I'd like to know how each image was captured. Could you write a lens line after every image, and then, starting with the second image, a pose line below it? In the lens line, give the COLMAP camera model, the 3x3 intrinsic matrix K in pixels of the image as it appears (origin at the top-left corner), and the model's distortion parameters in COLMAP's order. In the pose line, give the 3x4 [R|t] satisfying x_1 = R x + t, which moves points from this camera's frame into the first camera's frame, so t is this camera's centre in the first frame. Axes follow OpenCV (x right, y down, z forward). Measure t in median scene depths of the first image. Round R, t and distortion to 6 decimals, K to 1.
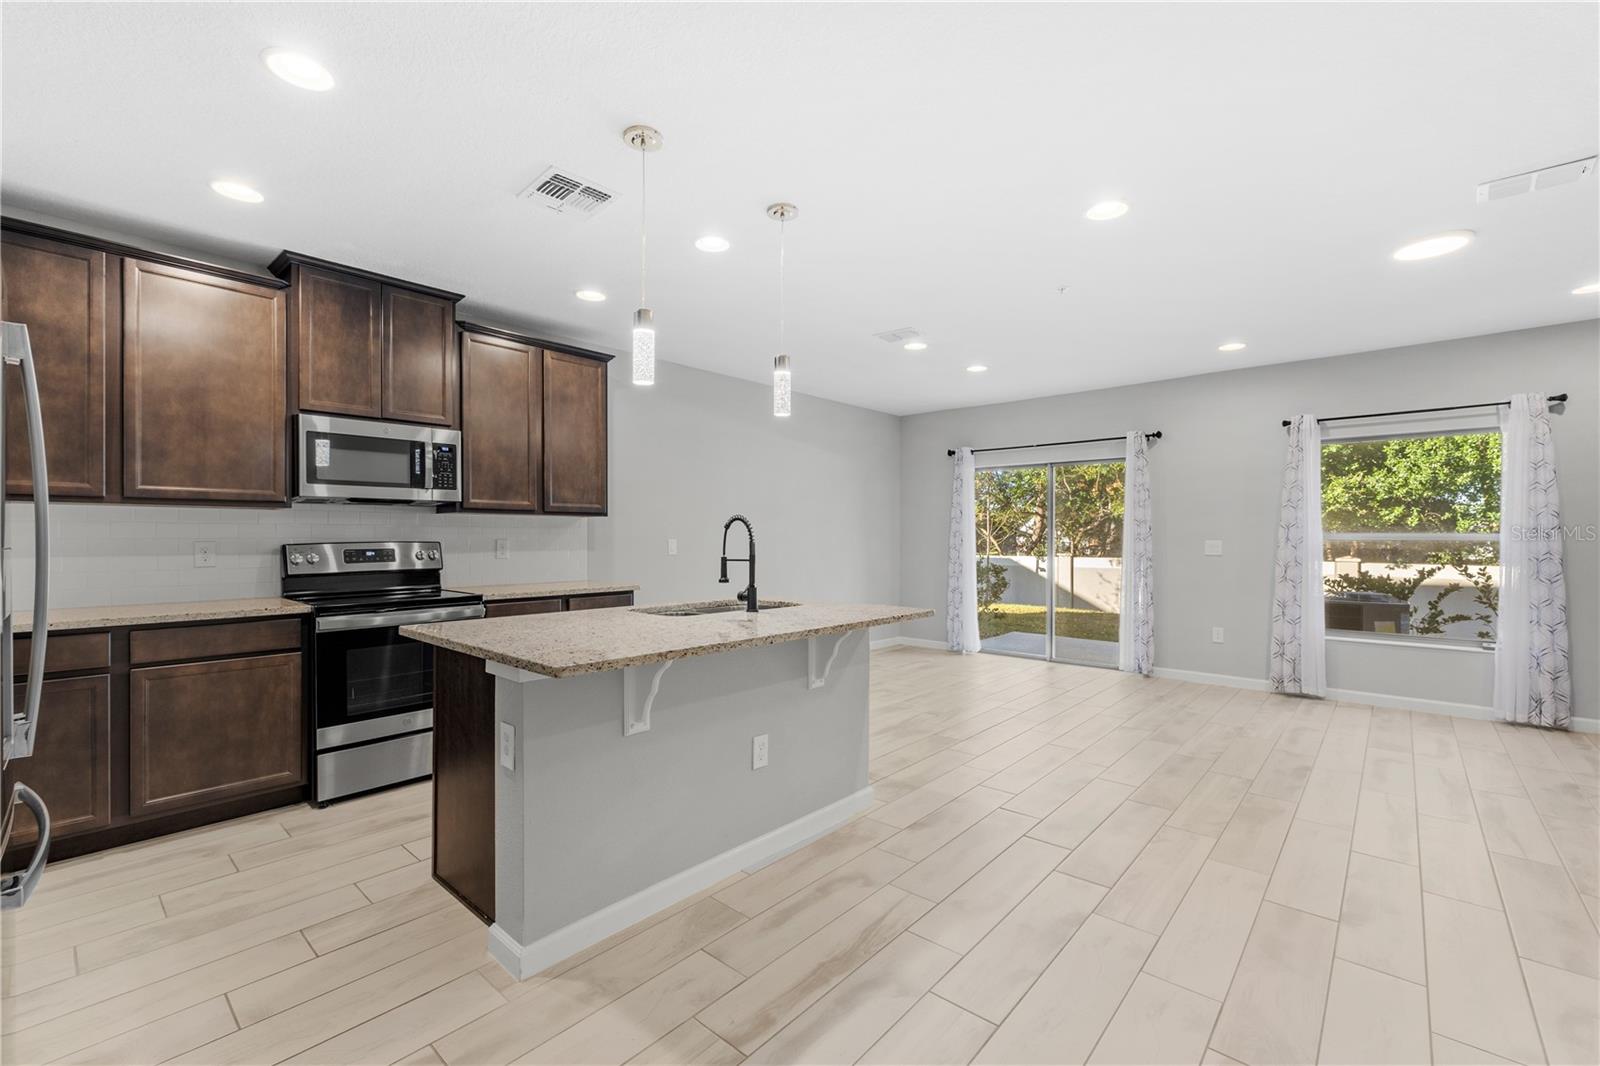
lens RADIAL K [[680.8, 0, 790.9], [0, 680.8, 542.3], [0, 0, 1]] dist [-0.002571, 0.000493]
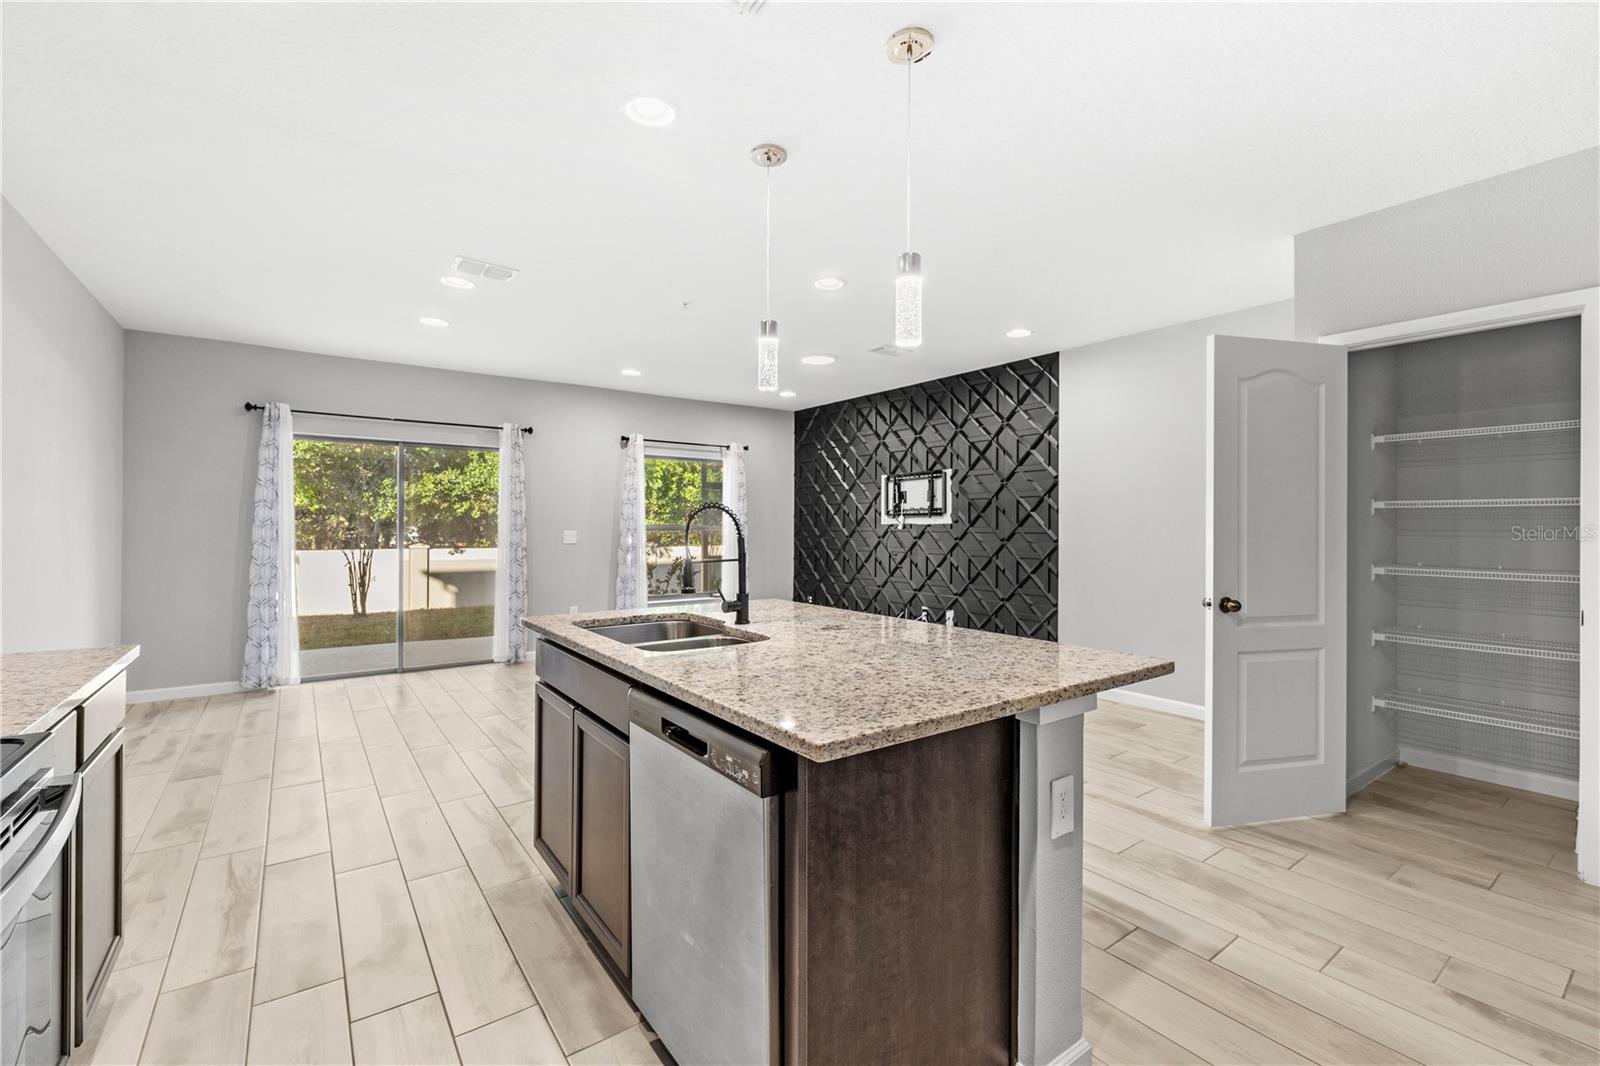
lens RADIAL K [[680.8, 0, 800.3], [0, 680.8, 529.3], [0, 0, 1]] dist [-0.002571, 0.000493]
pose [[0.198637, -0.004321, 0.980064, -0.420117], [0.006277, 0.999975, 0.003136, -0.005948], [-0.980053, 0.005529, 0.198659, 0.389937]]
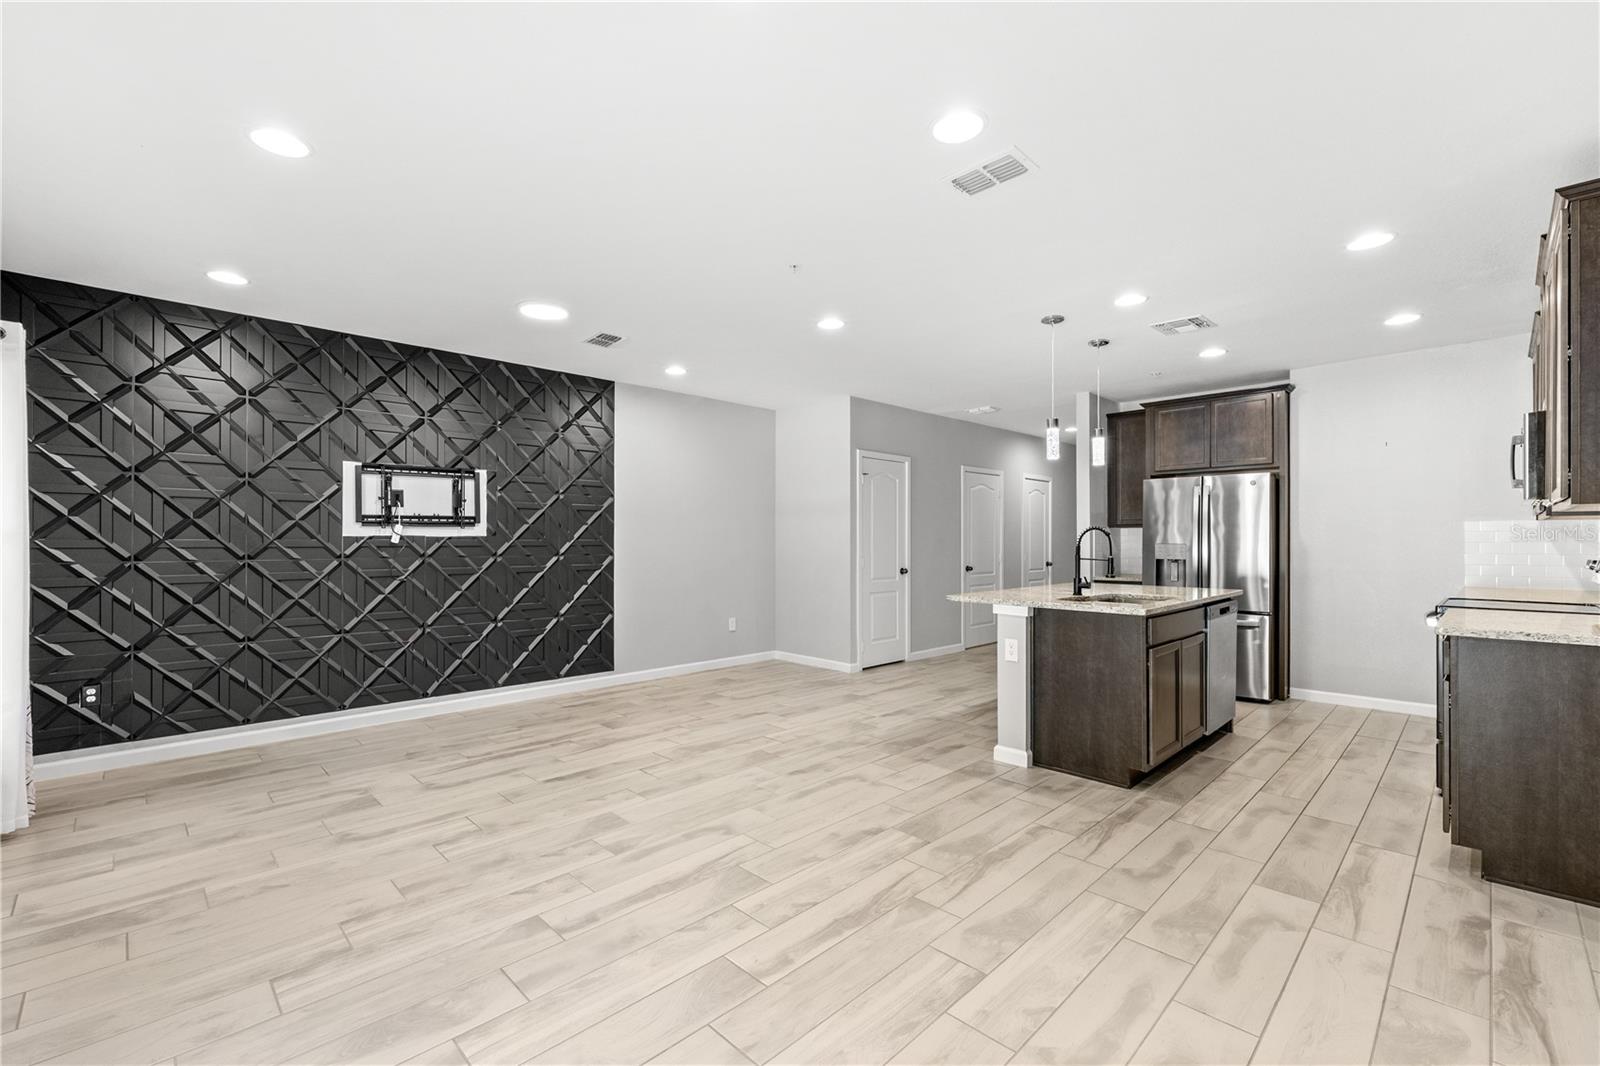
lens RADIAL K [[680.8, 0, 793.0], [0, 680.8, 537.7], [0, 0, 1]] dist [-0.002571, 0.000493]
pose [[-0.998127, -0.000180, 0.061172, 0.227159], [0.000188, 0.999982, 0.006010, -0.012880], [-0.061172, 0.006010, -0.998109, 1.235915]]
